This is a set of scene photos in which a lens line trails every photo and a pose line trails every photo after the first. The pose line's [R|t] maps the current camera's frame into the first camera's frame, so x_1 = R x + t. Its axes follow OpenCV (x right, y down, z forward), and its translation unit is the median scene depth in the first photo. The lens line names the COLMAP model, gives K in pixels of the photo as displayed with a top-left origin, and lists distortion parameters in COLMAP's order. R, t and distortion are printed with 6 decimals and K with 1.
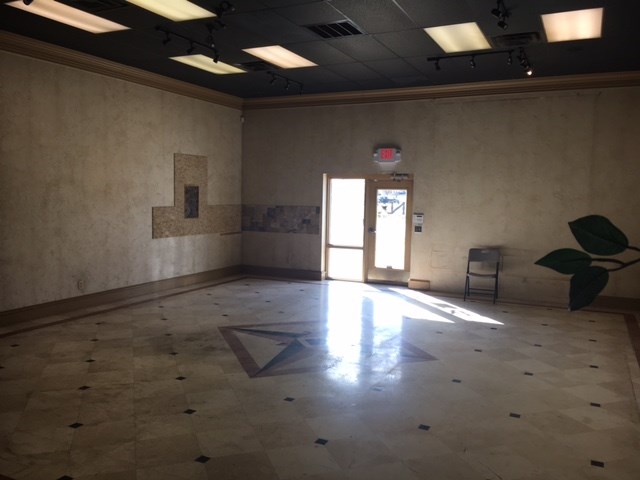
lens RADIAL K [[541.3, 0, 320.0], [0, 541.3, 240.0], [0, 0, 1]] dist [0.110459, -0.145738]
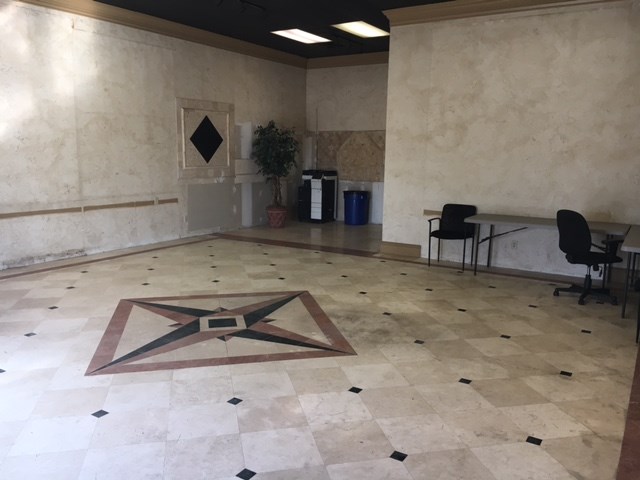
lens RADIAL K [[541.3, 0, 320.0], [0, 541.3, 240.0], [0, 0, 1]] dist [0.110459, -0.145738]
pose [[-0.993355, -0.049141, 0.104069, -0.238617], [-0.020956, 0.966372, 0.256291, -0.148270], [-0.113164, 0.252408, -0.960981, 1.838647]]
